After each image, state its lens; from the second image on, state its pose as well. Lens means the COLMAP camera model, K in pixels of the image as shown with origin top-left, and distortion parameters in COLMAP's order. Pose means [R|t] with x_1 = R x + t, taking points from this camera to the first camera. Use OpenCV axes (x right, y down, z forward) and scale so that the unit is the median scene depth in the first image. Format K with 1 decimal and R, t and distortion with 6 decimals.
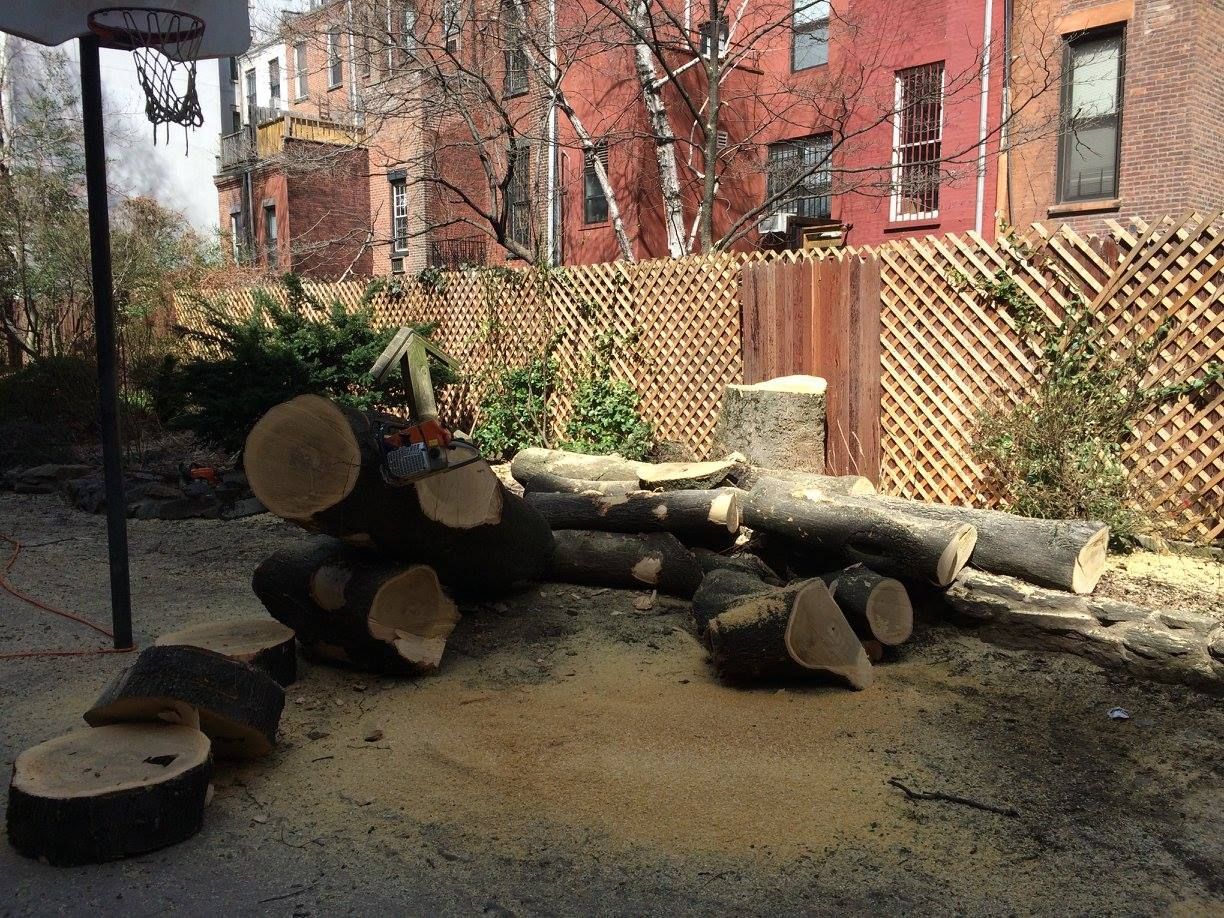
lens RADIAL K [[1070.5, 0, 614.6], [0, 1070.5, 457.7], [0, 0, 1]] dist [0.061770, 0.008043]
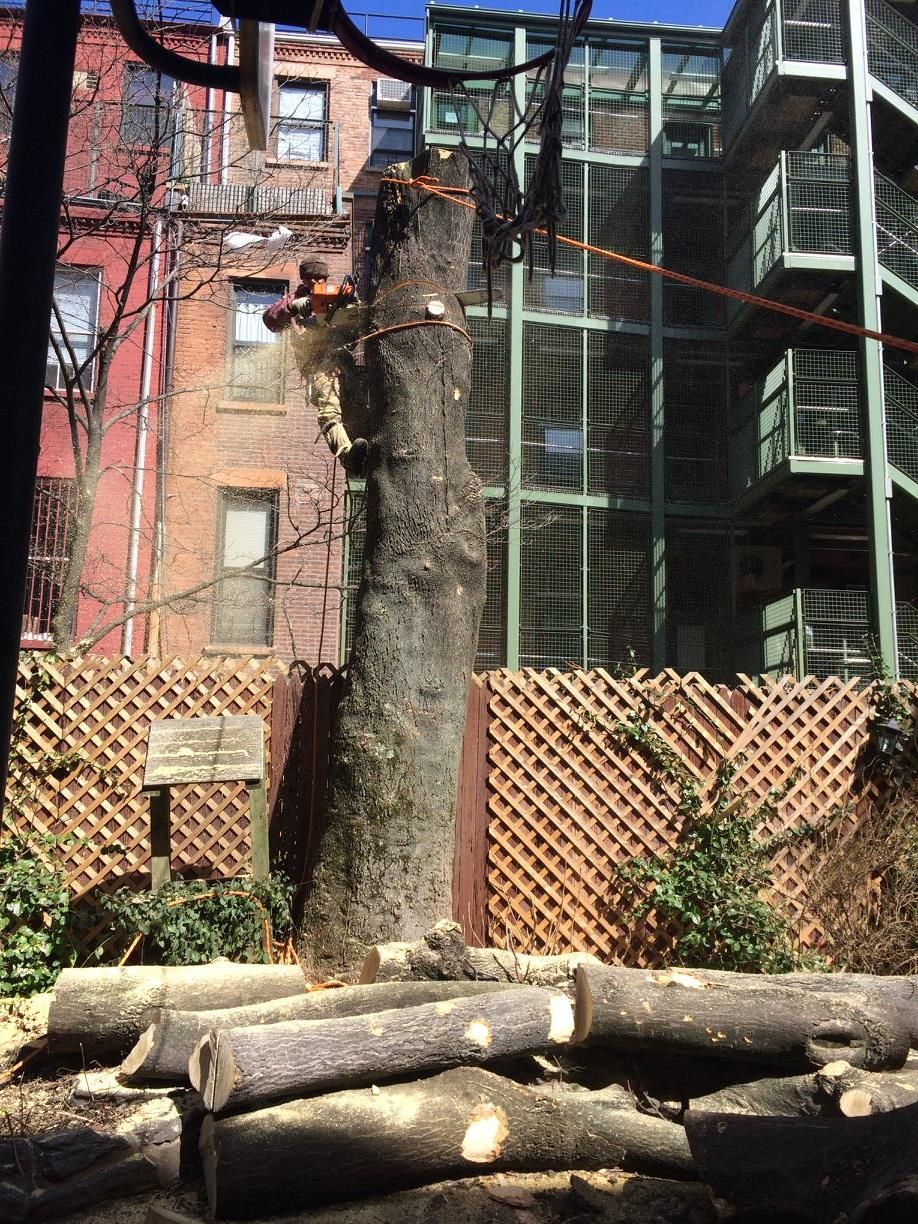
lens RADIAL K [[1070.5, 0, 460.2], [0, 1070.5, 607.5], [0, 0, 1]] dist [0.061770, 0.008043]
pose [[0.593165, 0.147591, 0.791437, -0.478228], [0.068238, 0.970298, -0.232088, -0.047867], [-0.802184, 0.191672, 0.565475, 0.524374]]
